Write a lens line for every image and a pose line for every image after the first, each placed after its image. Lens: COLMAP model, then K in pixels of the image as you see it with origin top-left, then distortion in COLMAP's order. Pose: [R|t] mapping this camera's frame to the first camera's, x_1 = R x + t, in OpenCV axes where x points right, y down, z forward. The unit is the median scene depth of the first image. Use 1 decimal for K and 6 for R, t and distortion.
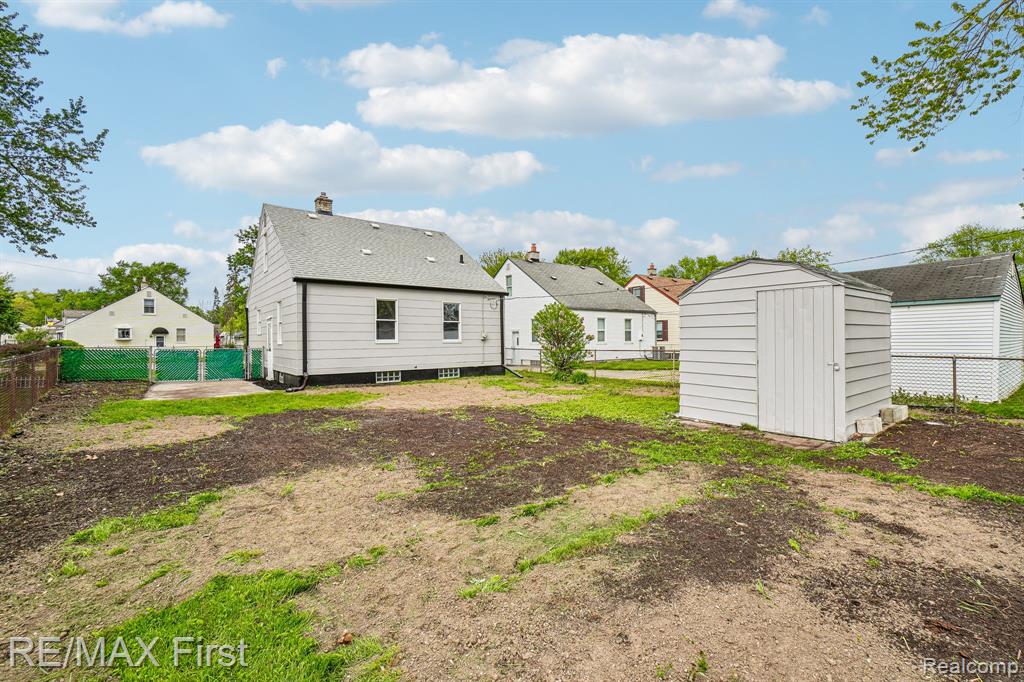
lens RADIAL K [[444.7, 0, 512.0], [0, 444.7, 341.0], [0, 0, 1]] dist [-0.000442, -0.000161]
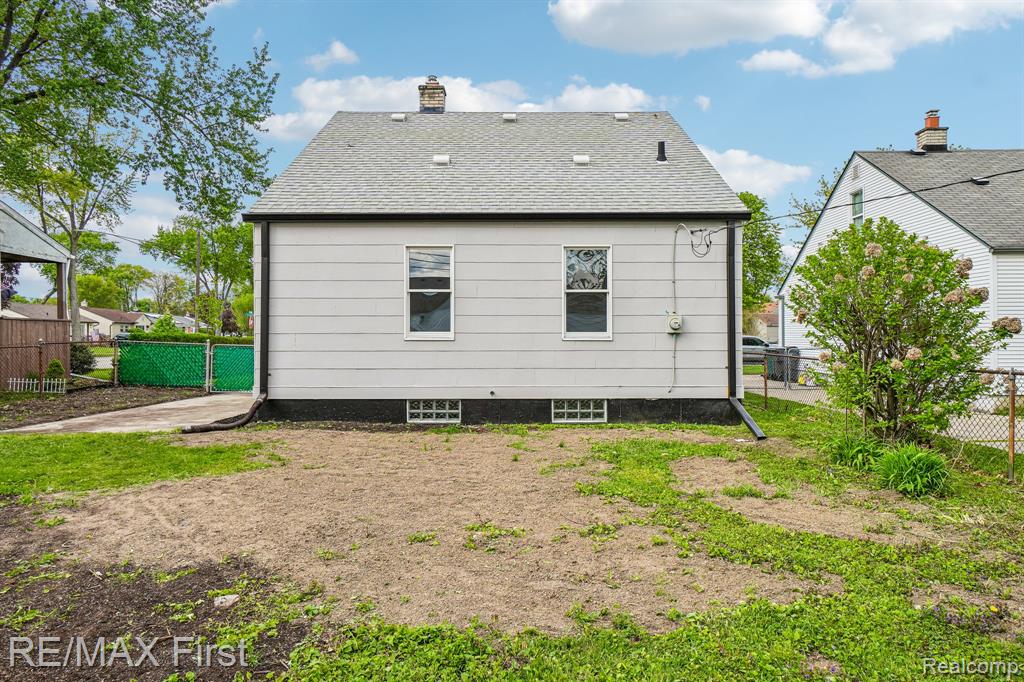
lens RADIAL K [[613.7, 0, 512.0], [0, 613.7, 341.0], [0, 0, 1]] dist [0.023667, -0.000286]
pose [[0.794417, 0.012282, -0.607249, 0.163470], [-0.006119, 0.999907, 0.012218, -0.002163], [0.607342, -0.005991, 0.794418, 0.480797]]
